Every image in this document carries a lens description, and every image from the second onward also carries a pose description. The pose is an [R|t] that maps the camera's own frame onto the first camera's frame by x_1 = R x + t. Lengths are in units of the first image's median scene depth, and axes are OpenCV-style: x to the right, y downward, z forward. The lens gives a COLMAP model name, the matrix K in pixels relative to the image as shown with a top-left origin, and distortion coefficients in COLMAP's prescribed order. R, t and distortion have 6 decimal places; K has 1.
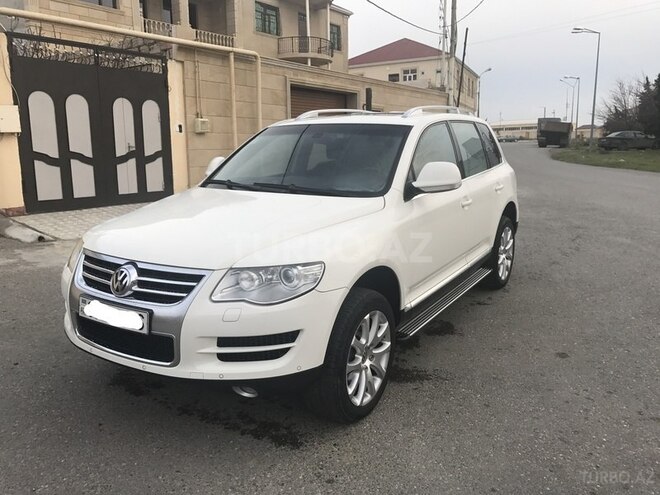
lens RADIAL K [[535.2, 0, 321.5], [0, 535.2, 207.3], [0, 0, 1]] dist [0.003870, -0.013608]
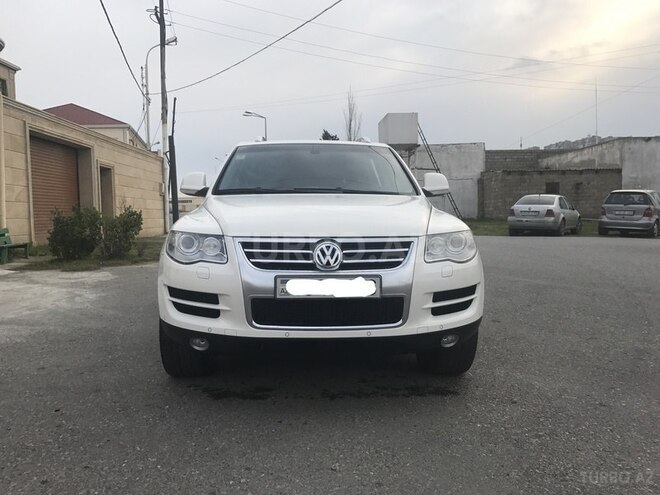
lens RADIAL K [[535.2, 0, 321.5], [0, 535.2, 207.3], [0, 0, 1]] dist [0.003870, -0.013608]
pose [[0.822890, 0.008902, 0.568131, -0.970187], [0.067122, 0.991353, -0.112753, 0.162044], [-0.564222, 0.130917, 0.815177, 0.170690]]
